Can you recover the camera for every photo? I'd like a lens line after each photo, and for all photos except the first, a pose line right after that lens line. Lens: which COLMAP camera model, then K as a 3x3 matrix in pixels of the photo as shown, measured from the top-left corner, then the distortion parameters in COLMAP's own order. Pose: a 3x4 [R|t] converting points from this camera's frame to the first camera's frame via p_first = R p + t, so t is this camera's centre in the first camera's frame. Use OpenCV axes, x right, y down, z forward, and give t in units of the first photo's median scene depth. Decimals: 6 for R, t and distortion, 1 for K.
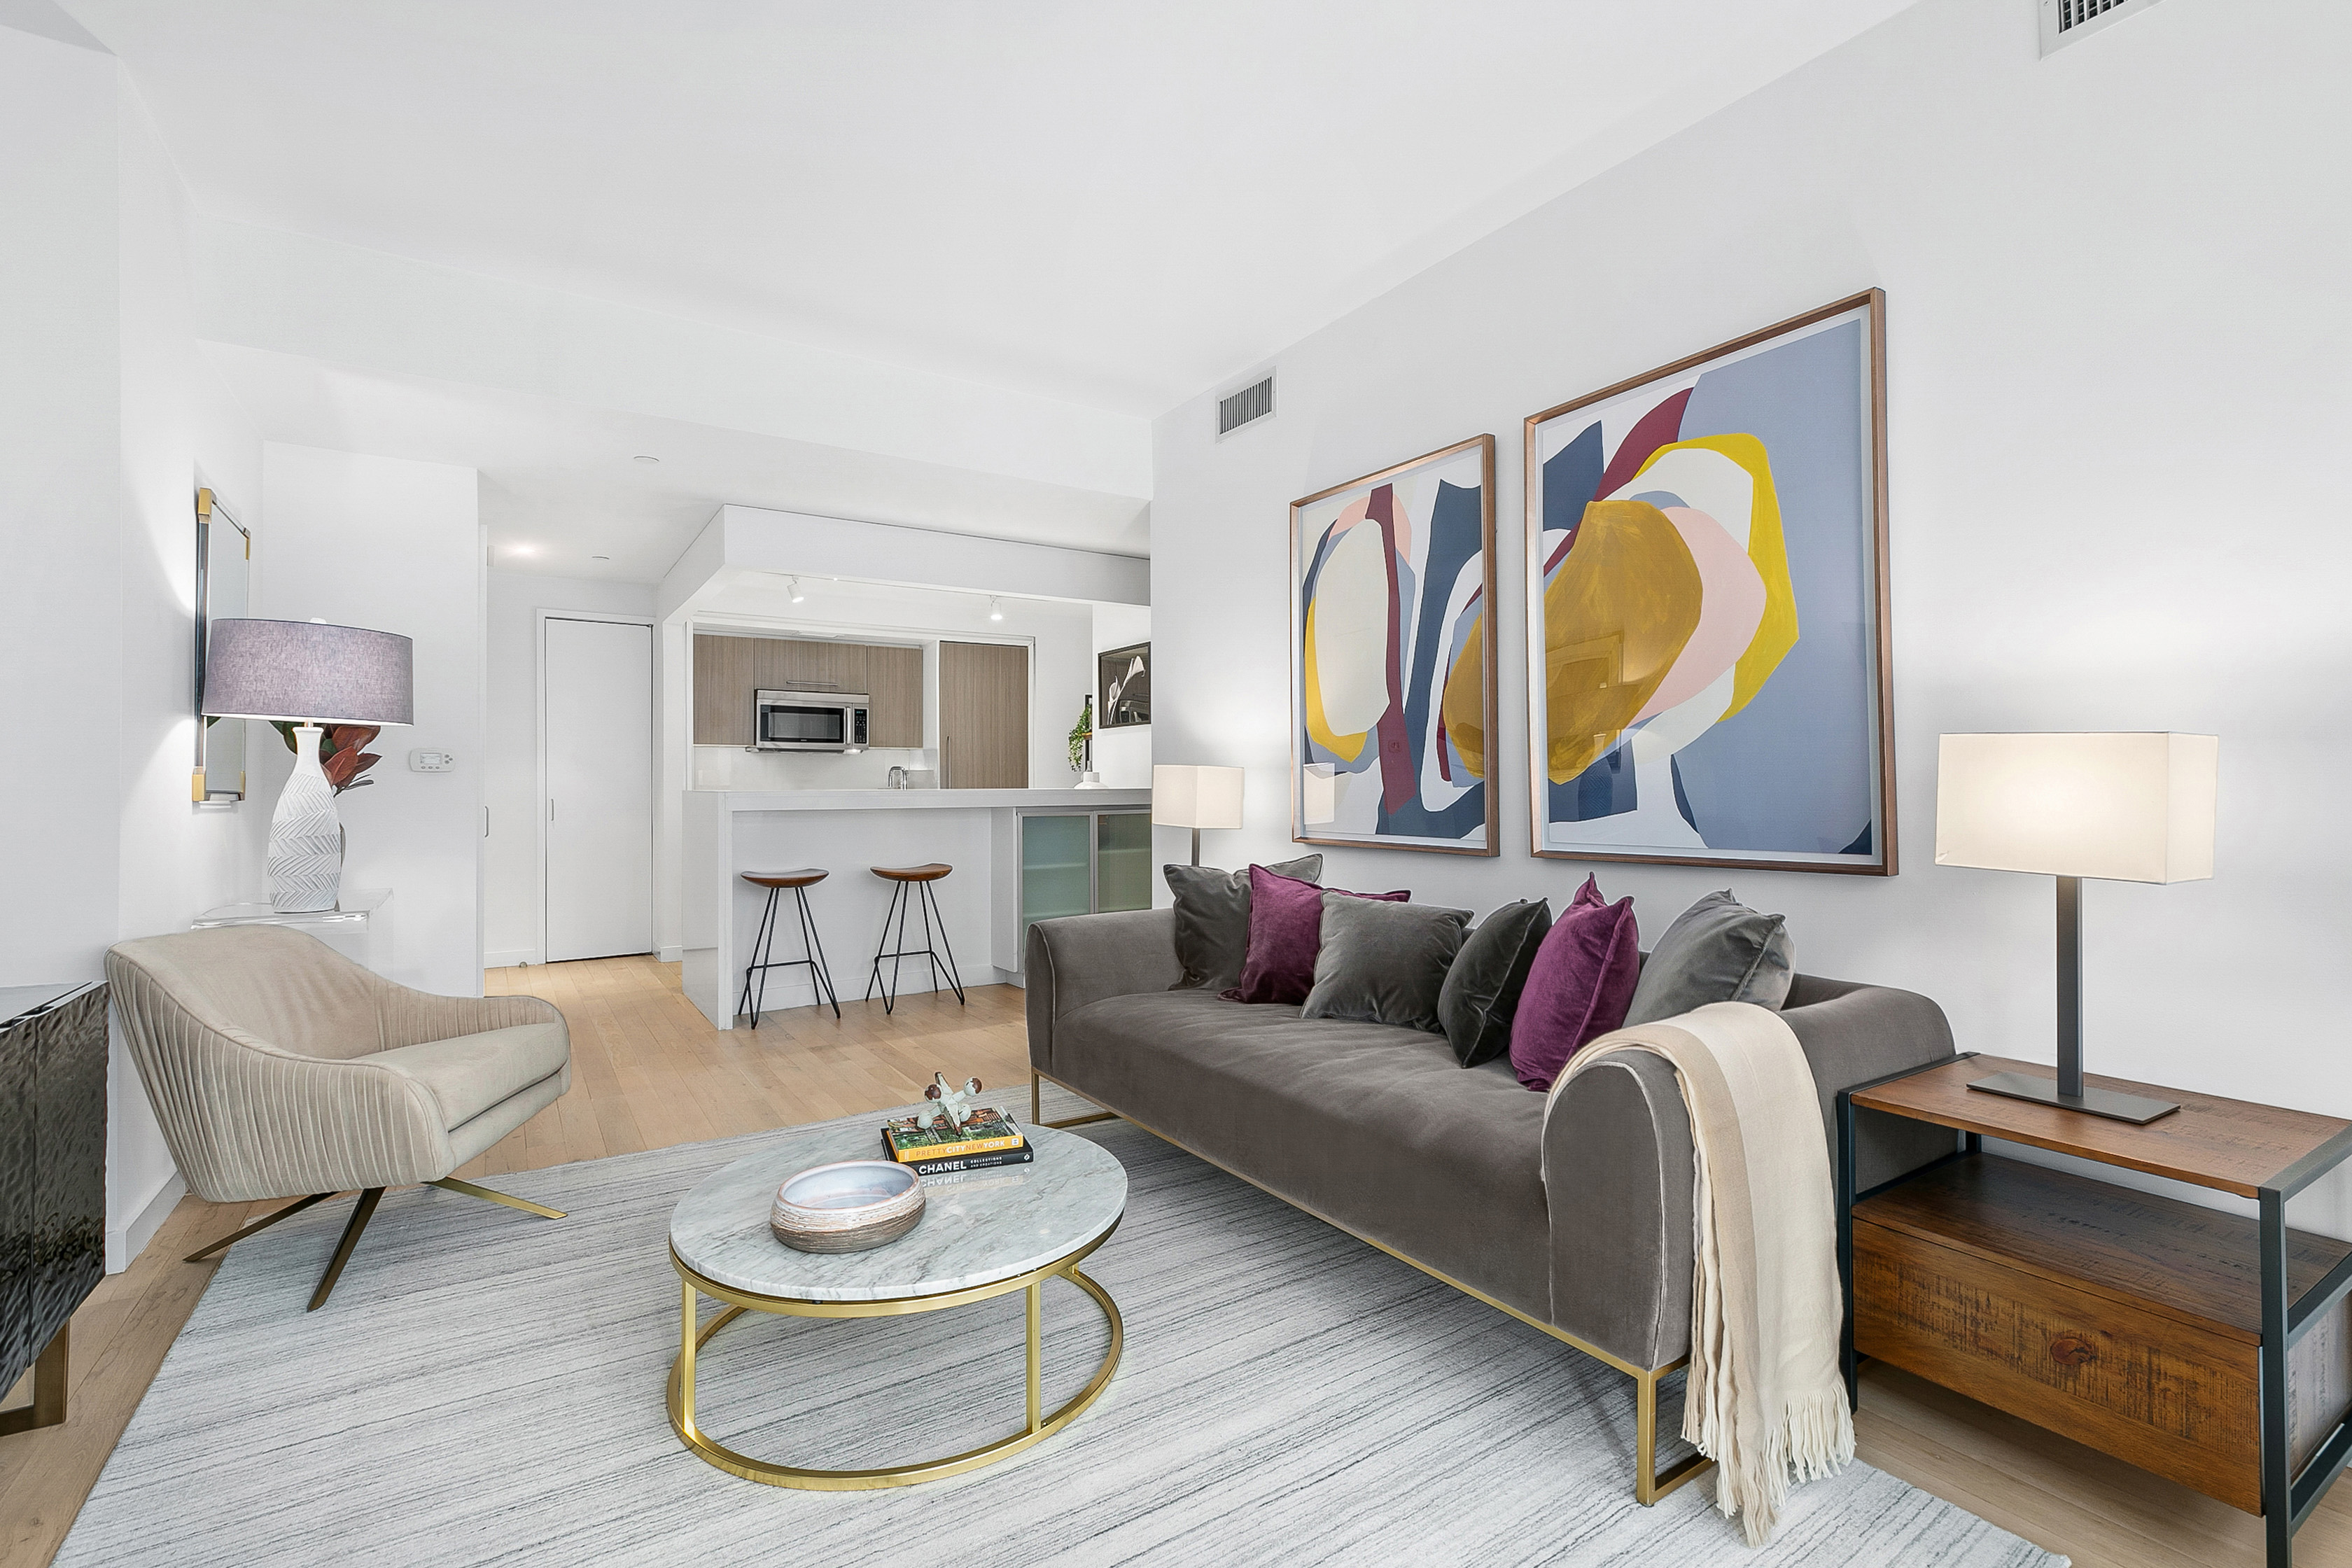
lens RADIAL K [[1071.0, 0, 1190.1], [0, 1071.0, 777.3], [0, 0, 1]] dist [-0.003051, -0.000007]
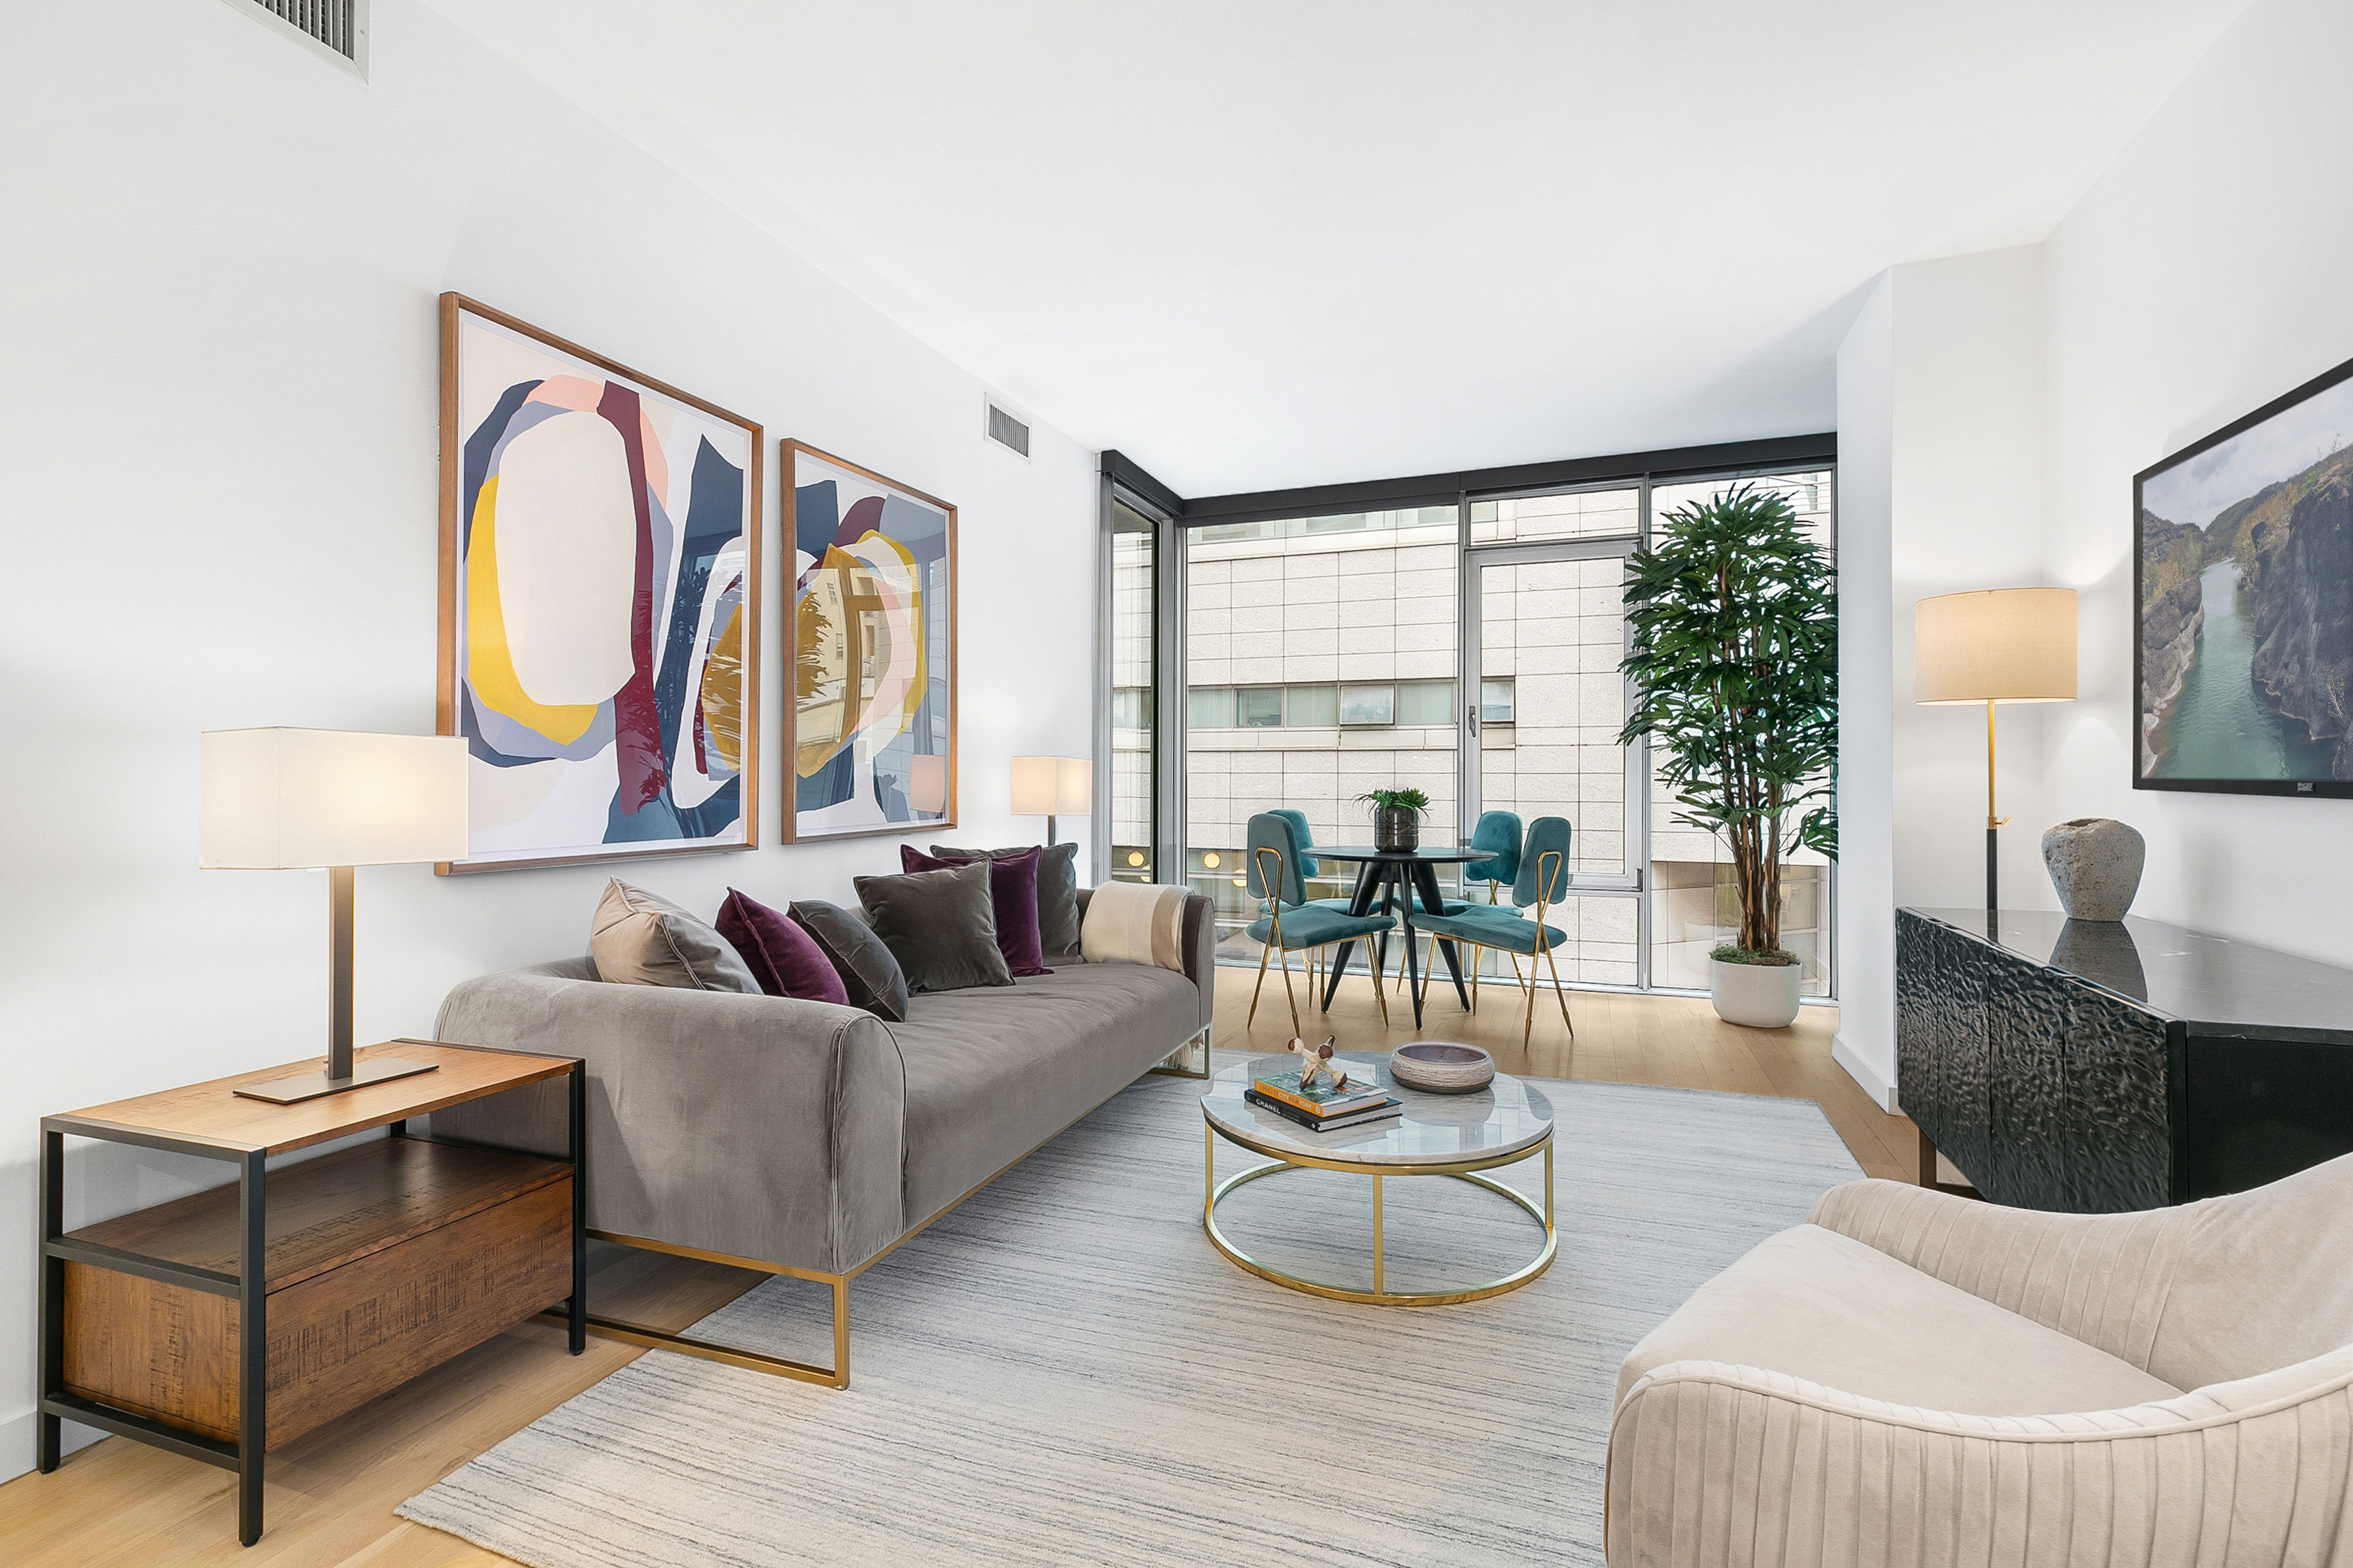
lens RADIAL K [[1071.3, 0, 1191.1], [0, 1071.3, 787.3], [0, 0, 1]] dist [-0.003051, -0.000007]
pose [[-0.595198, 0.012385, 0.803483, -0.725445], [0.009809, 0.999919, -0.008147, 0.026318], [-0.803519, 0.003033, -0.595271, 1.215305]]
